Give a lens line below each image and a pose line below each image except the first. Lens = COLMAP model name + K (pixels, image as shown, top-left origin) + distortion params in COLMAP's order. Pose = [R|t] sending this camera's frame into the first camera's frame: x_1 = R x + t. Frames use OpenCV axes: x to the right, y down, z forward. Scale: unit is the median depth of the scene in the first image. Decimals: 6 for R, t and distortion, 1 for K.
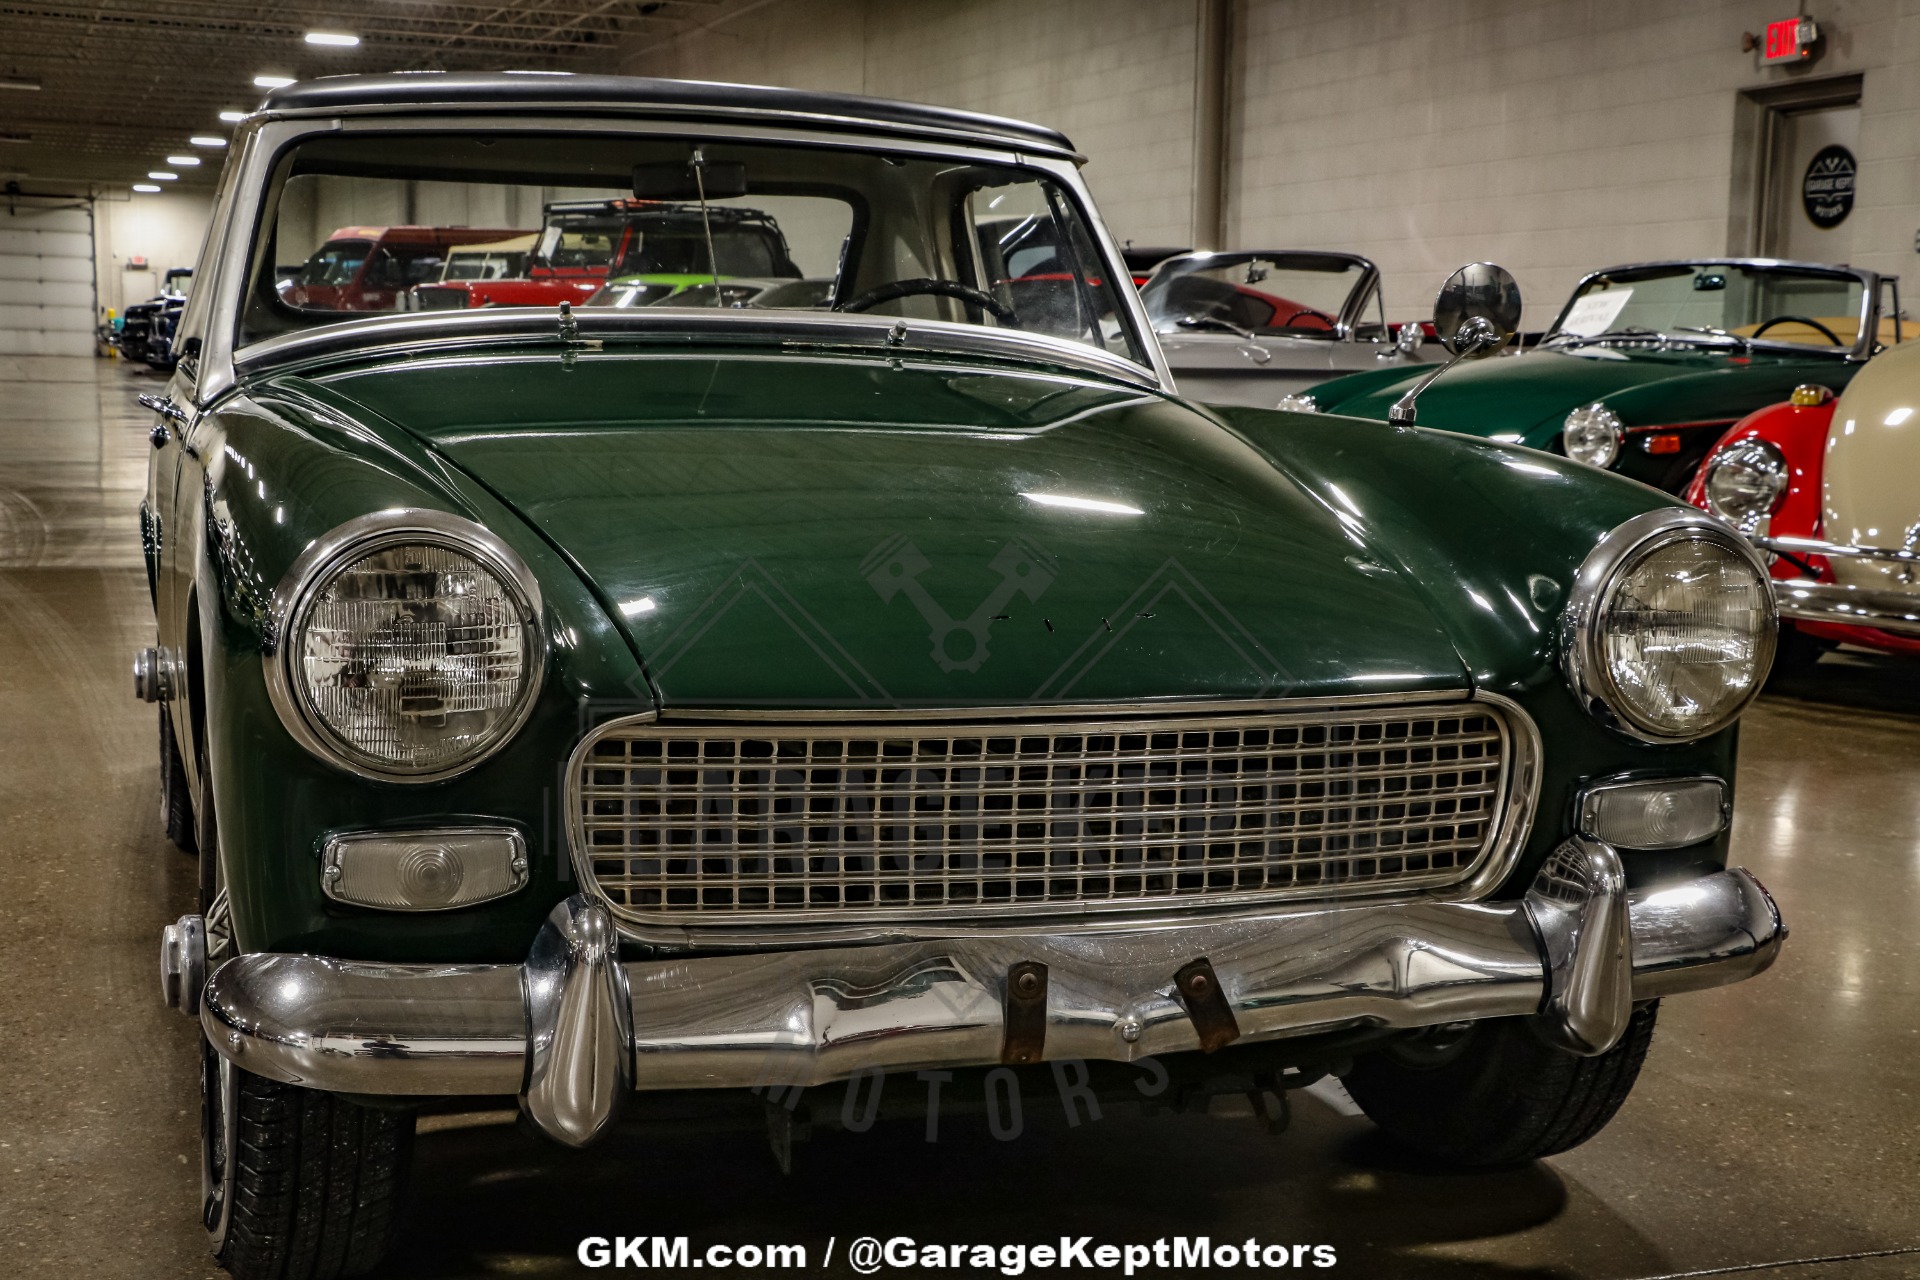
lens RADIAL K [[2603.0, 0, 960.0], [0, 2603.0, 640.0], [0, 0, 1]] dist [-0.019833, 0.590163]
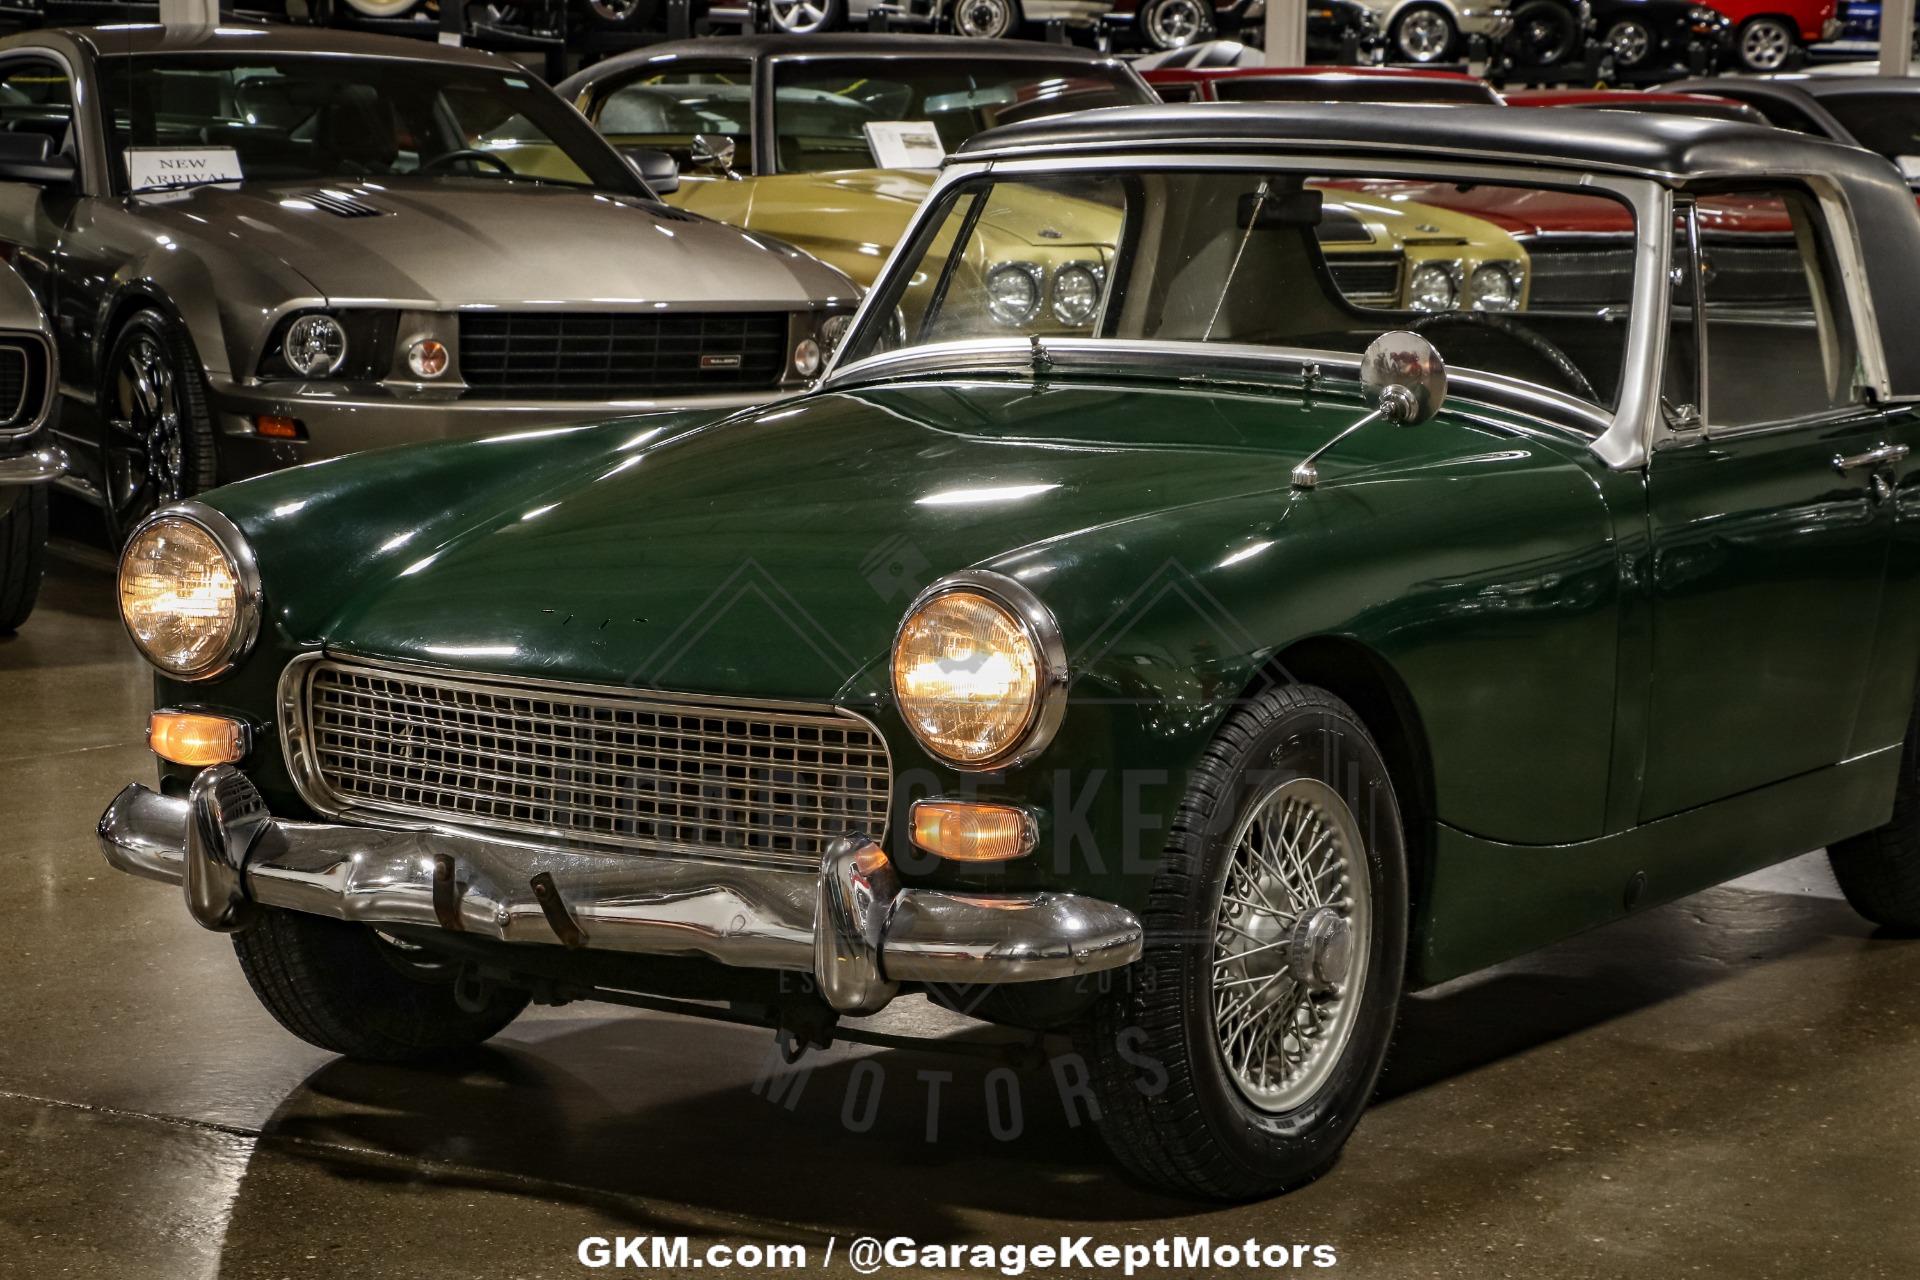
lens RADIAL K [[4240.3, 0, 960.0], [0, 4240.3, 640.0], [0, 0, 1]] dist [0.291806, 0.744813]
pose [[0.619026, 0.081734, -0.781106, 1.117812], [-0.095874, 0.994996, 0.028135, -0.045500], [0.779497, 0.057472, 0.623764, -0.117541]]
